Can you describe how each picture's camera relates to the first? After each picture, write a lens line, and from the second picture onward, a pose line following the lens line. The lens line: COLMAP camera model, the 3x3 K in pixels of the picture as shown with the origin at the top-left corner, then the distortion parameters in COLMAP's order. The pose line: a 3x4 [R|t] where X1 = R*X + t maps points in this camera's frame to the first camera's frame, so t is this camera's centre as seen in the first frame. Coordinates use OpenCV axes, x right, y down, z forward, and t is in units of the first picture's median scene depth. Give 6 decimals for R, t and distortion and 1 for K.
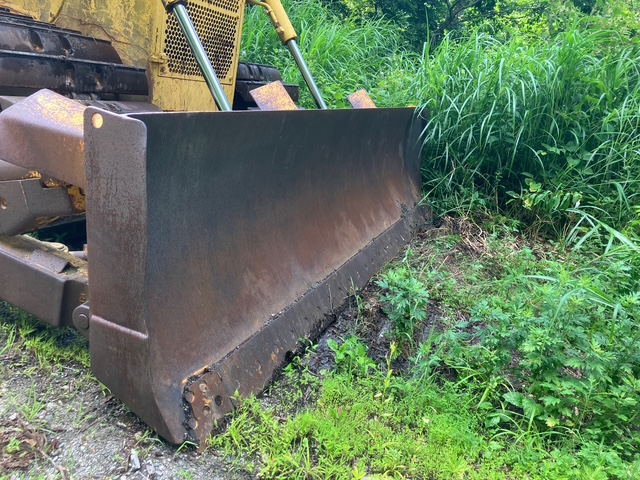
lens RADIAL K [[507.8, 0, 317.1], [0, 507.8, 237.4], [0, 0, 1]] dist [0.026326, -0.003397]
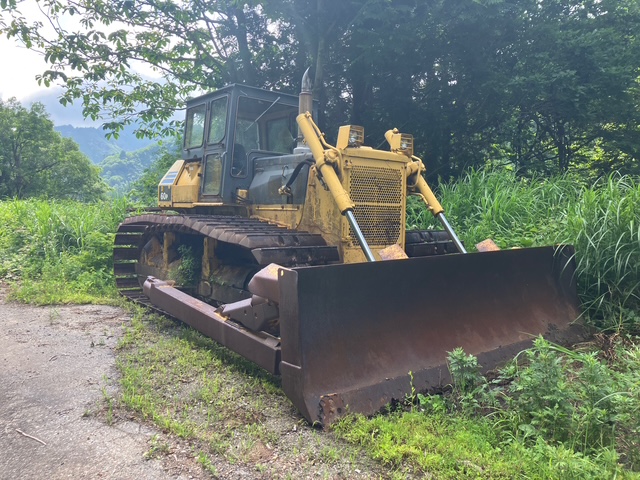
lens RADIAL K [[512.2, 0, 322.7], [0, 512.2, 239.5], [0, 0, 1]] dist [0.023196, -0.002605]
pose [[0.869666, -0.133311, -0.475299, 0.597512], [-0.016194, 0.954621, -0.297381, 0.222913], [0.493375, 0.266320, 0.828043, -0.632487]]
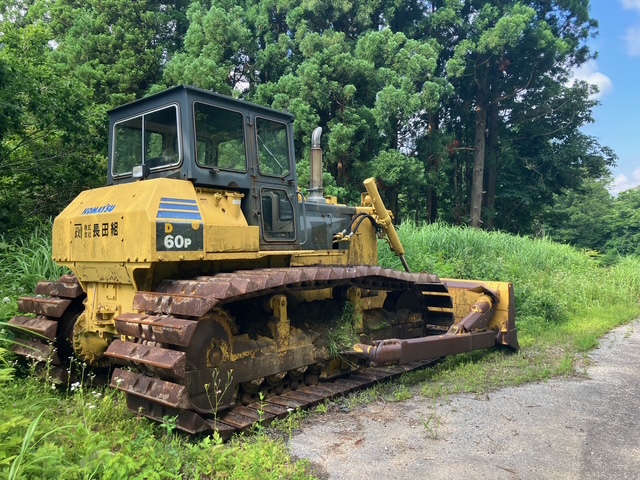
lens RADIAL K [[512.2, 0, 322.7], [0, 512.2, 239.5], [0, 0, 1]] dist [0.023196, -0.002605]
pose [[0.296756, -0.168488, 0.939972, -3.232059], [0.363246, 0.930237, 0.052064, -0.890311], [-0.883169, 0.325991, 0.337256, 0.438222]]
